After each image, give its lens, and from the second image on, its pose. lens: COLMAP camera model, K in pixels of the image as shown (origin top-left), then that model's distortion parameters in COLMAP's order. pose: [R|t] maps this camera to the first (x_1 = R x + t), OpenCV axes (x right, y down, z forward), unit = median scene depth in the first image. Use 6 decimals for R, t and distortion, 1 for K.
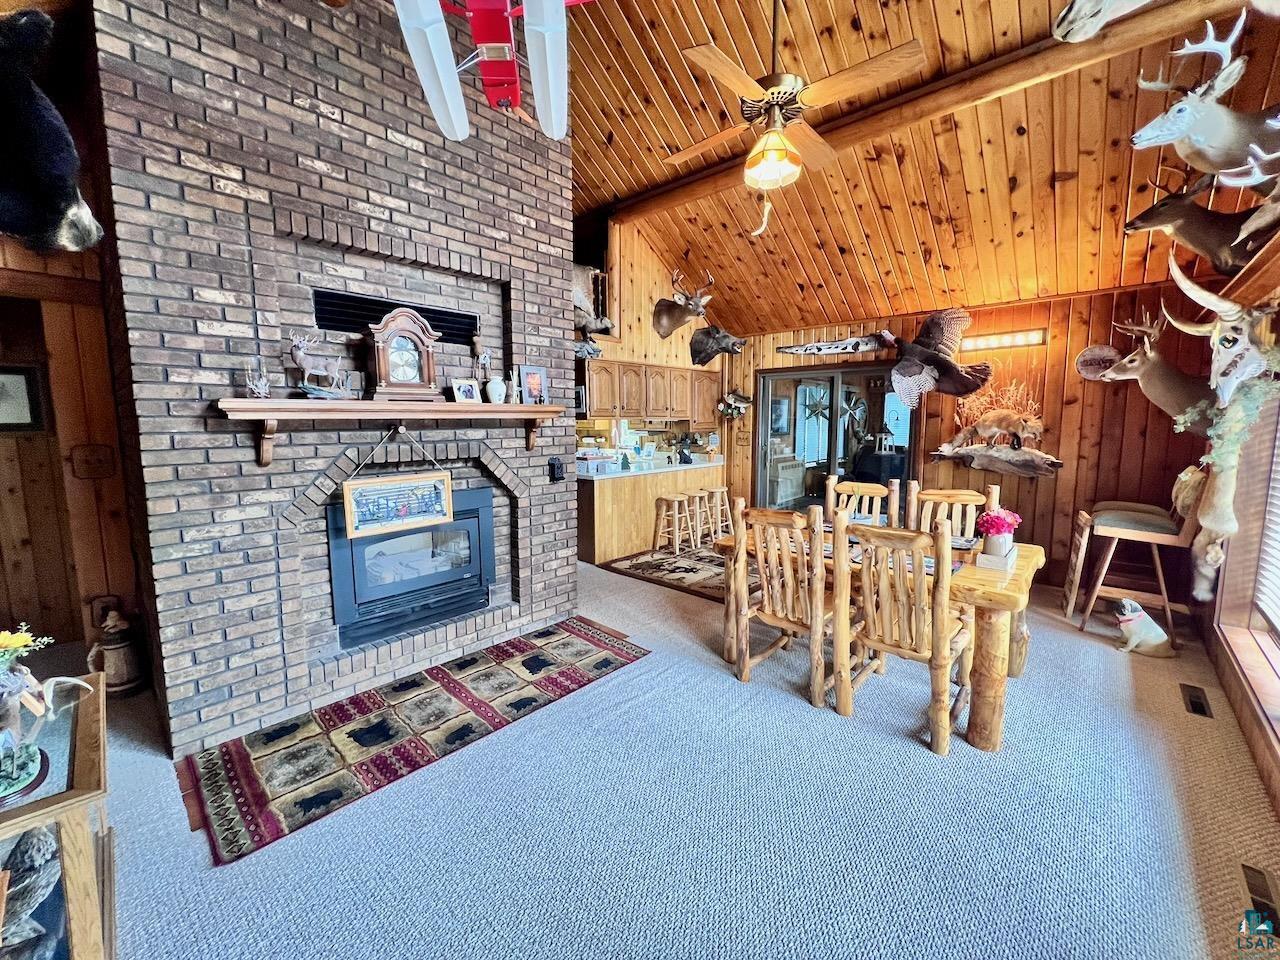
lens RADIAL K [[511.0, 0, 631.8], [0, 511.0, 479.4], [0, 0, 1]] dist [-0.003764, 0.000357]
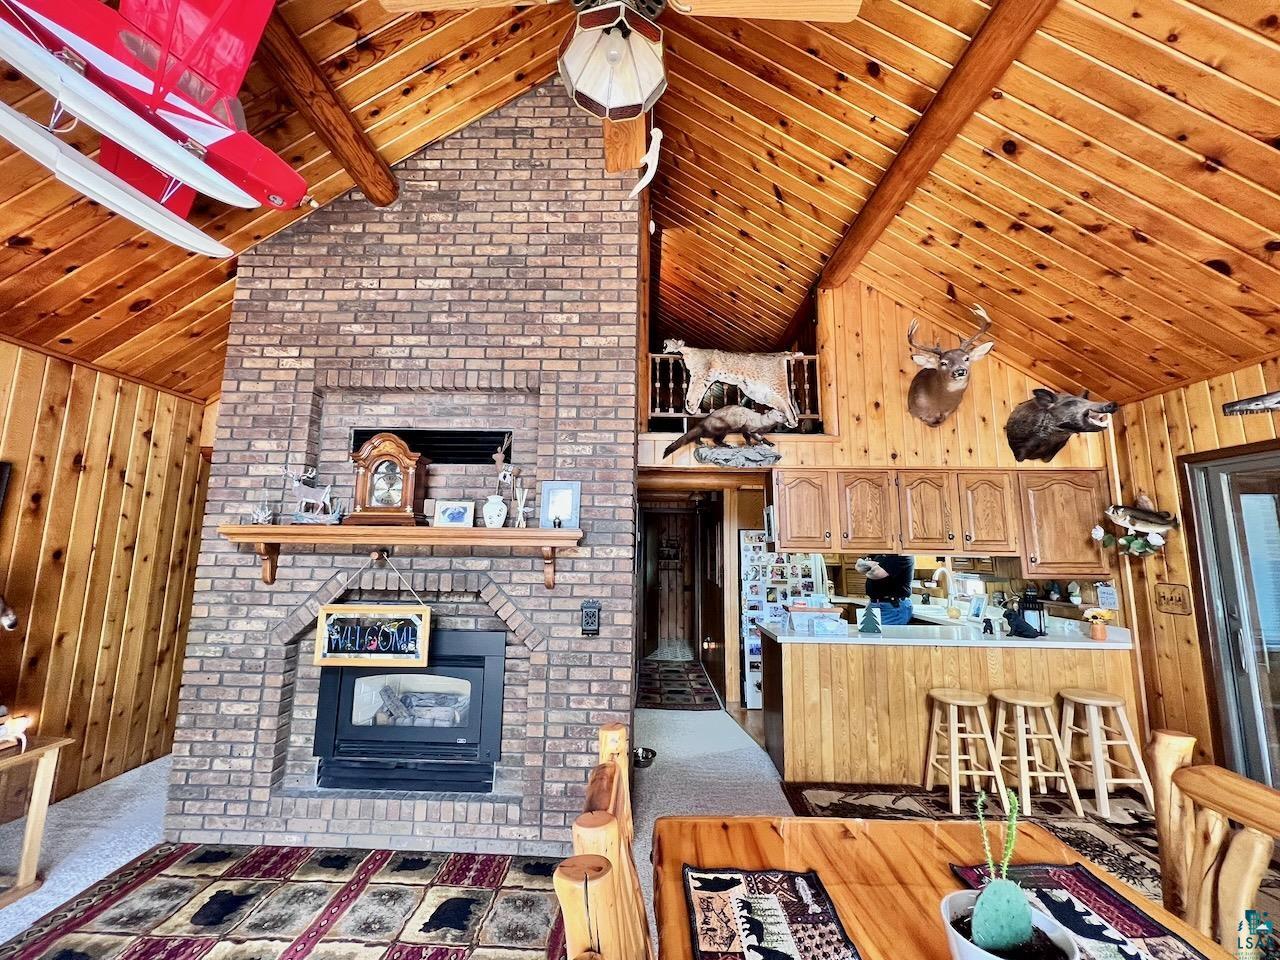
lens RADIAL K [[511.0, 0, 632.4], [0, 511.0, 478.8], [0, 0, 1]] dist [-0.003764, 0.000357]
pose [[0.665633, -0.089946, -0.740839, 0.467914], [-0.104220, 0.971778, -0.211625, -0.067980], [0.738966, 0.218075, 0.637474, 0.570654]]
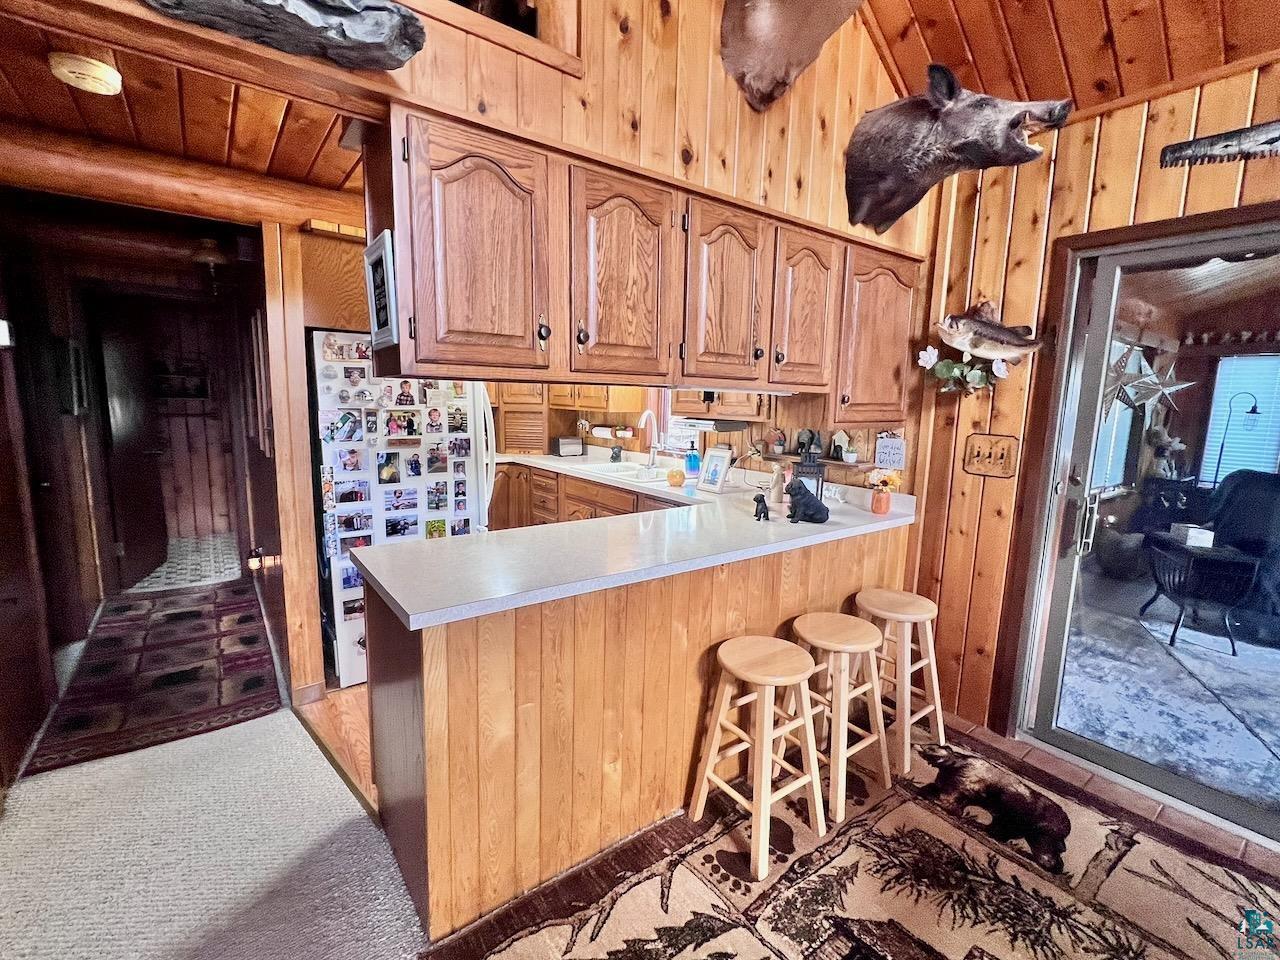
lens RADIAL K [[574.9, 0, 634.2], [0, 574.9, 480.4], [0, 0, 1]] dist [-0.002746, -0.000301]
pose [[0.984546, 0.054894, -0.166301, 0.099493], [-0.050484, 0.998255, 0.030637, -0.120926], [0.167692, -0.021768, 0.985599, 1.125774]]
